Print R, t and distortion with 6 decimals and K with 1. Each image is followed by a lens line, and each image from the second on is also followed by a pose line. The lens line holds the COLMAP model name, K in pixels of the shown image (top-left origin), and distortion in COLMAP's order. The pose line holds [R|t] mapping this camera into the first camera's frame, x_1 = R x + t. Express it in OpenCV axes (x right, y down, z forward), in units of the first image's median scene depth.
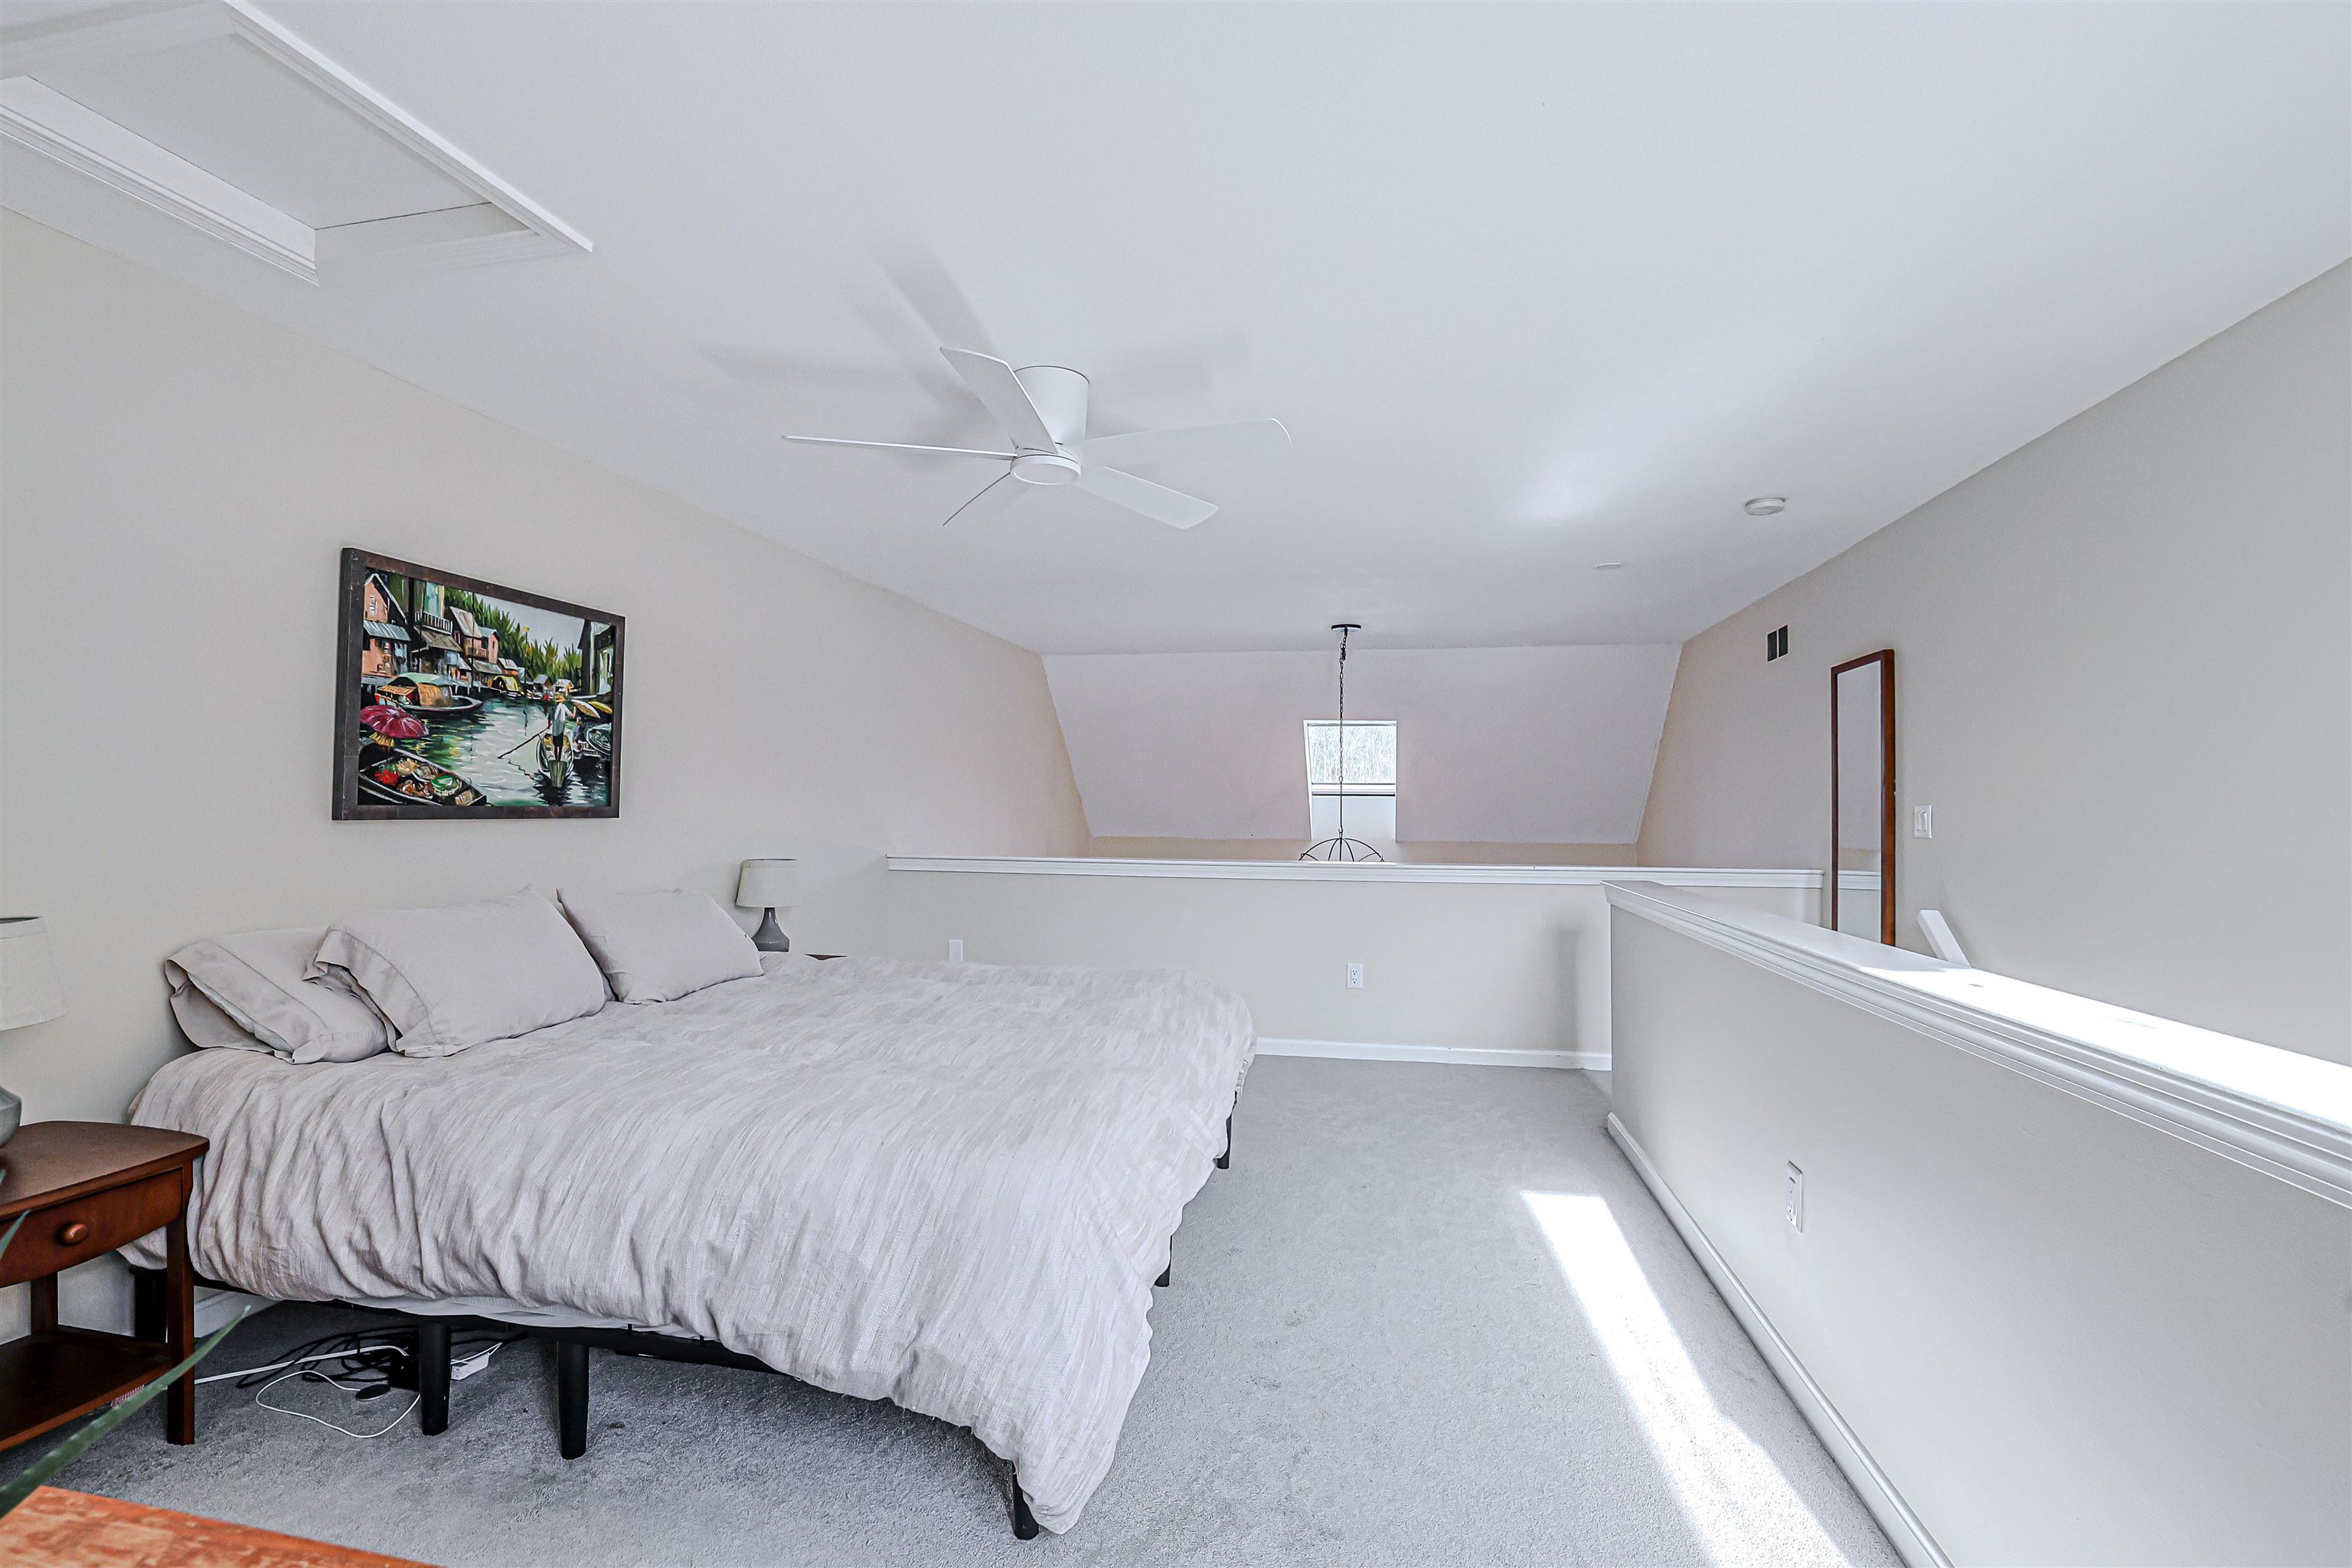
lens RADIAL K [[1078.1, 0, 1184.4], [0, 1078.1, 793.4], [0, 0, 1]] dist [-0.034721, 0.005138]
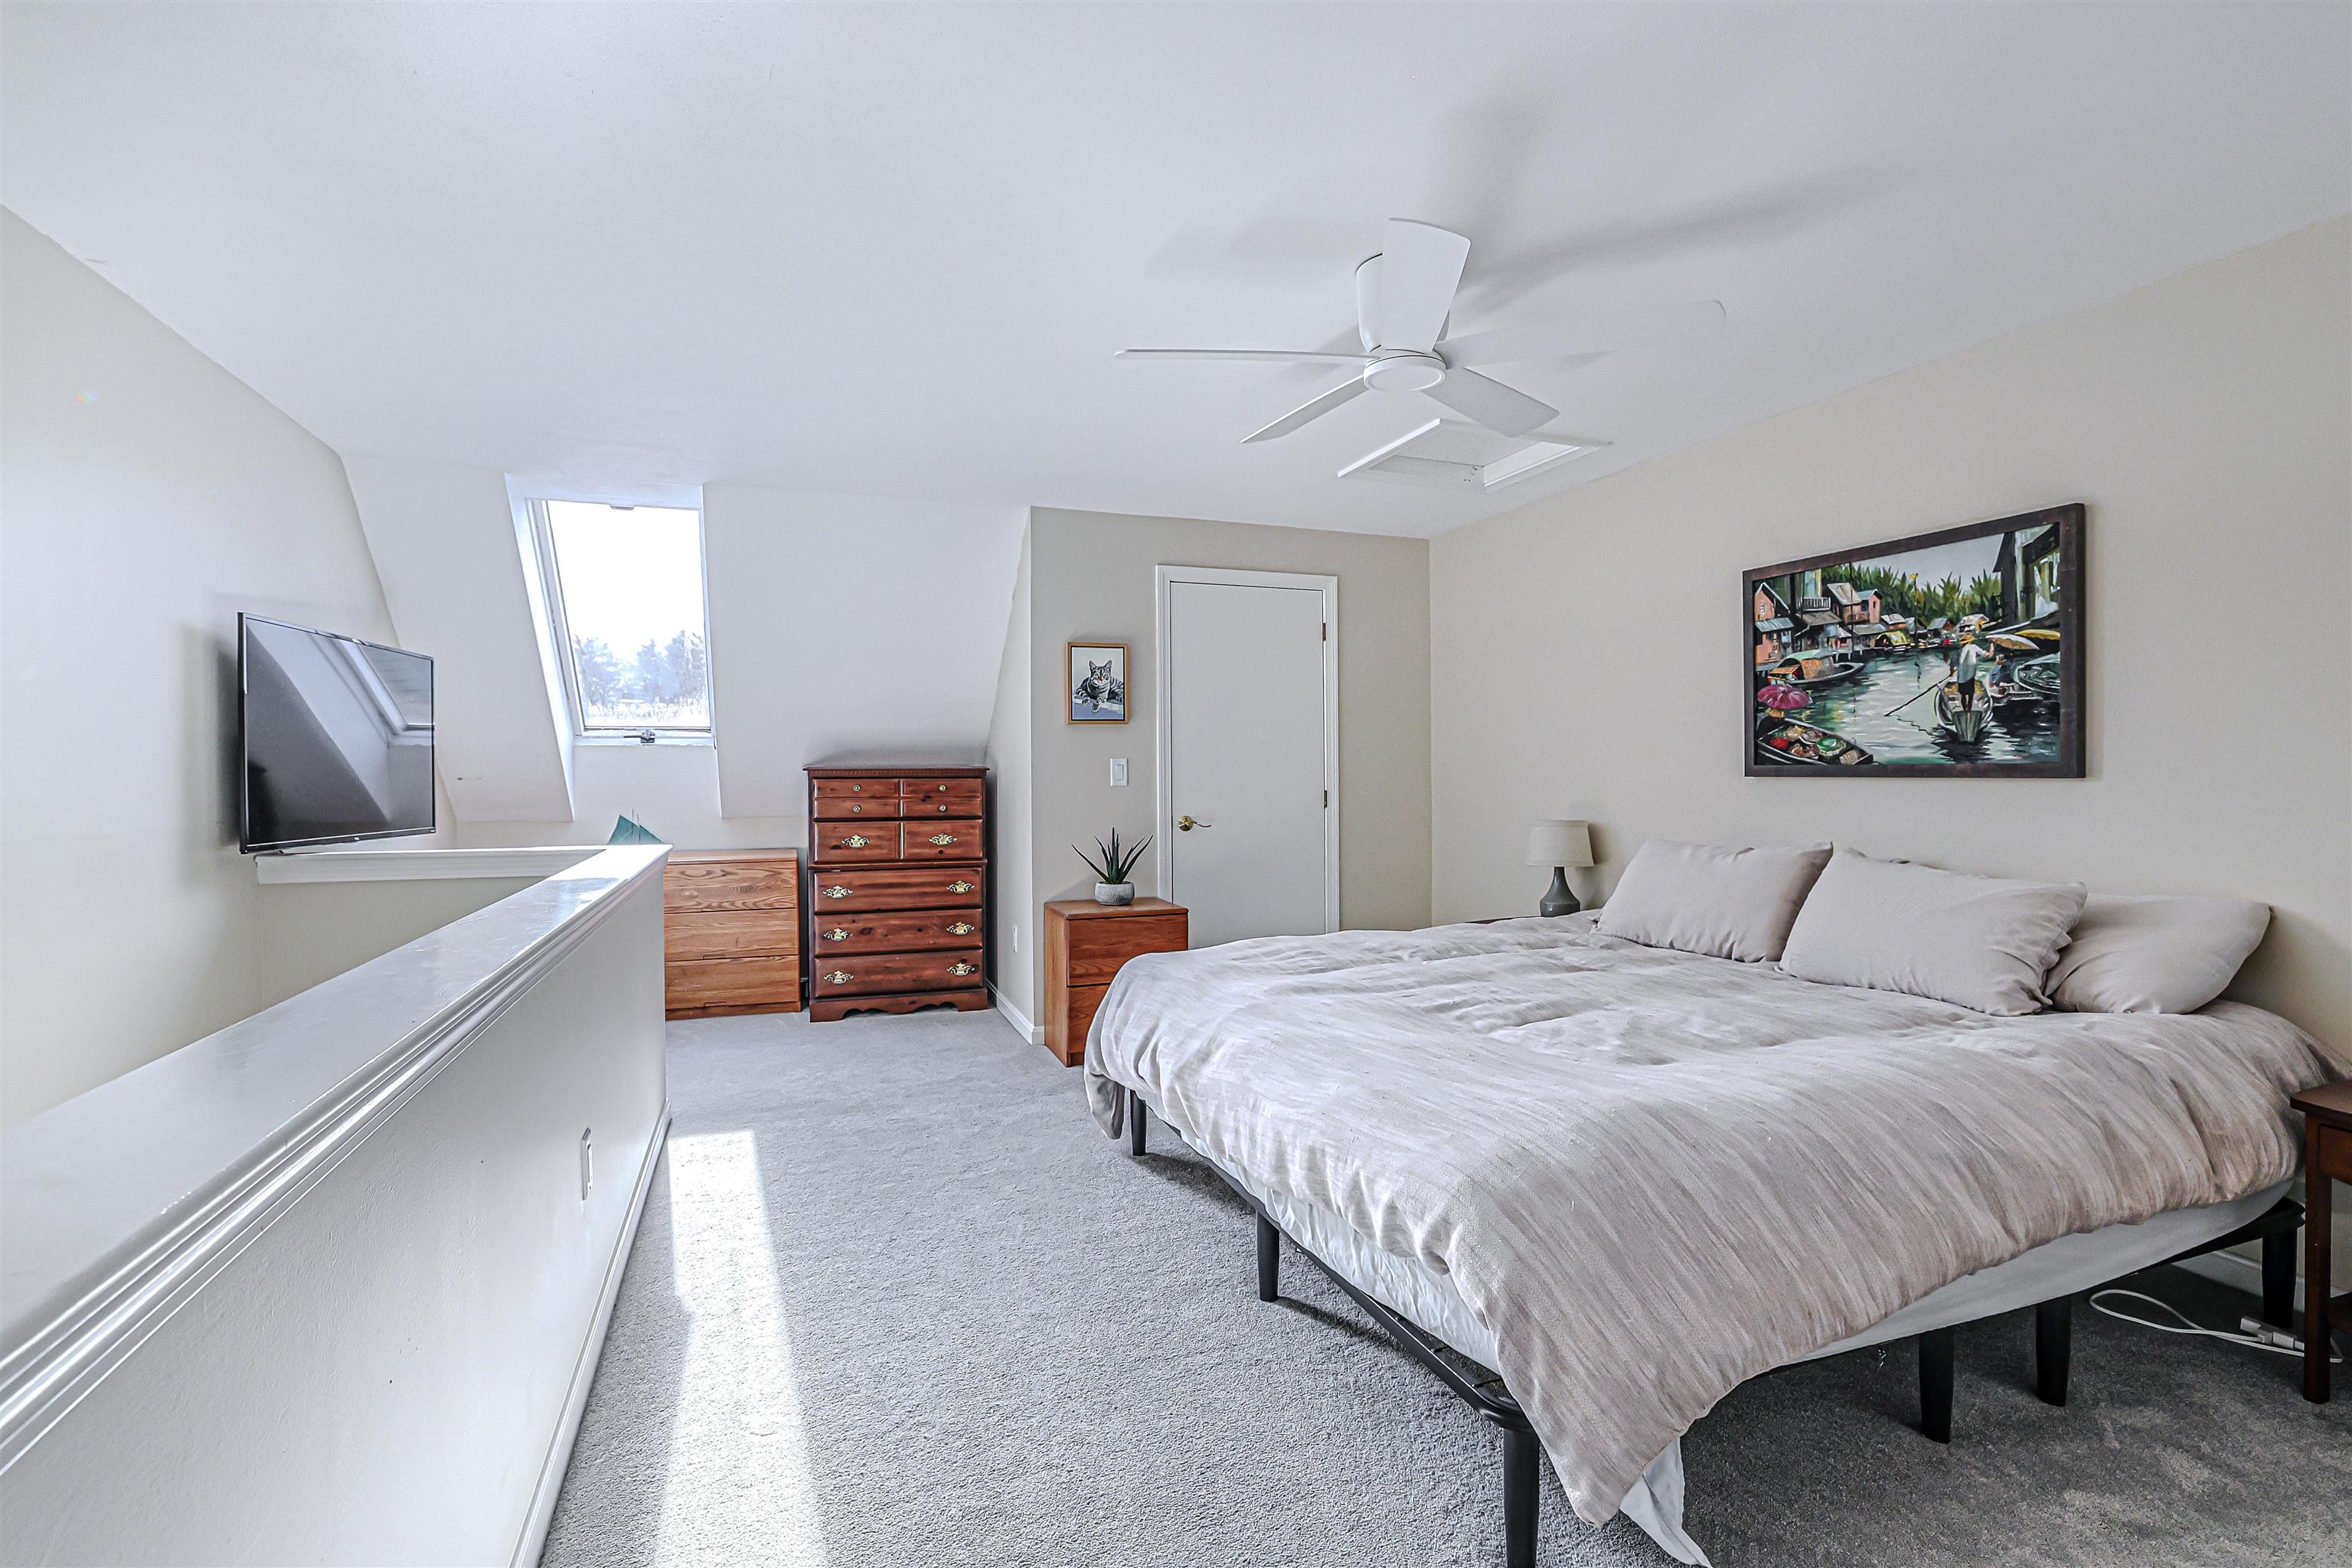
lens RADIAL K [[1078.1, 0, 1131.4], [0, 1078.1, 768.5], [0, 0, 1]] dist [-0.034721, 0.005138]
pose [[-0.868934, -0.006974, -0.494879, 0.471781], [0.003721, 0.999780, -0.020623, 0.034540], [0.494914, -0.019761, -0.868717, 1.560756]]
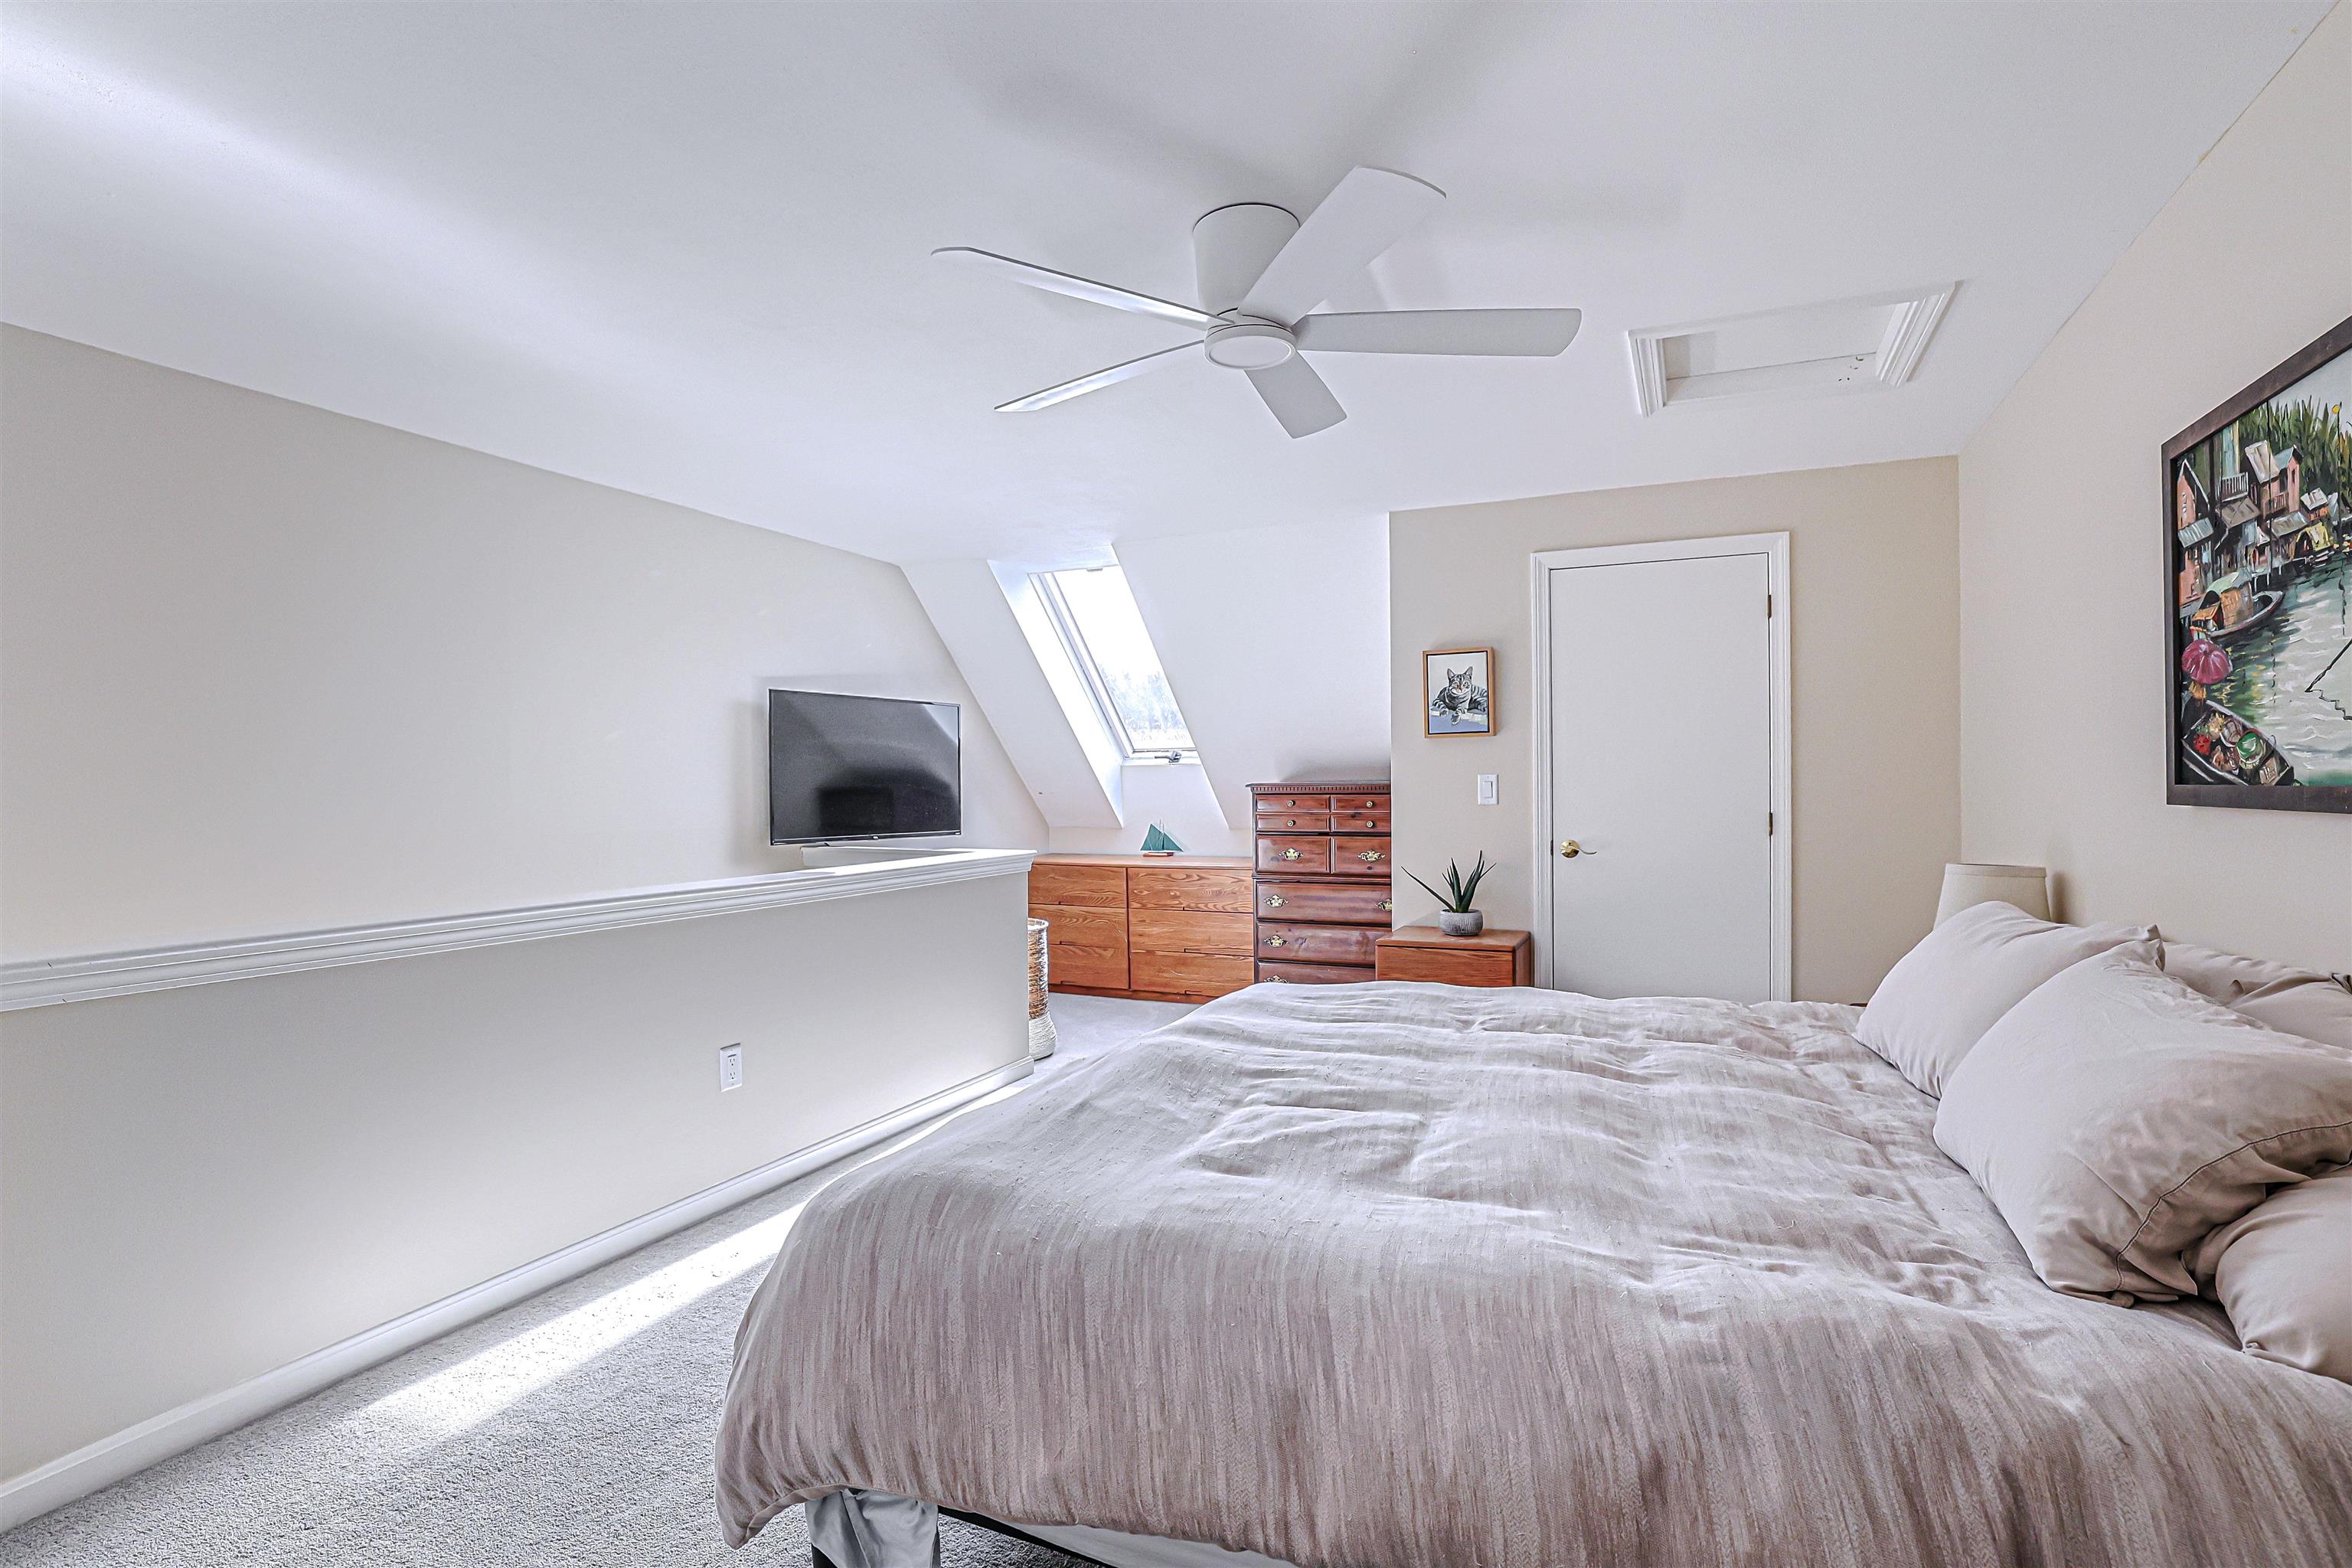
lens RADIAL K [[1078.1, 0, 1161.2], [0, 1078.1, 793.9], [0, 0, 1]] dist [-0.034721, 0.005138]
pose [[-0.970362, -0.004122, 0.241621, -0.241492], [-0.005411, 0.999974, -0.004670, 0.021778], [-0.241596, -0.005839, -0.970359, 1.668182]]
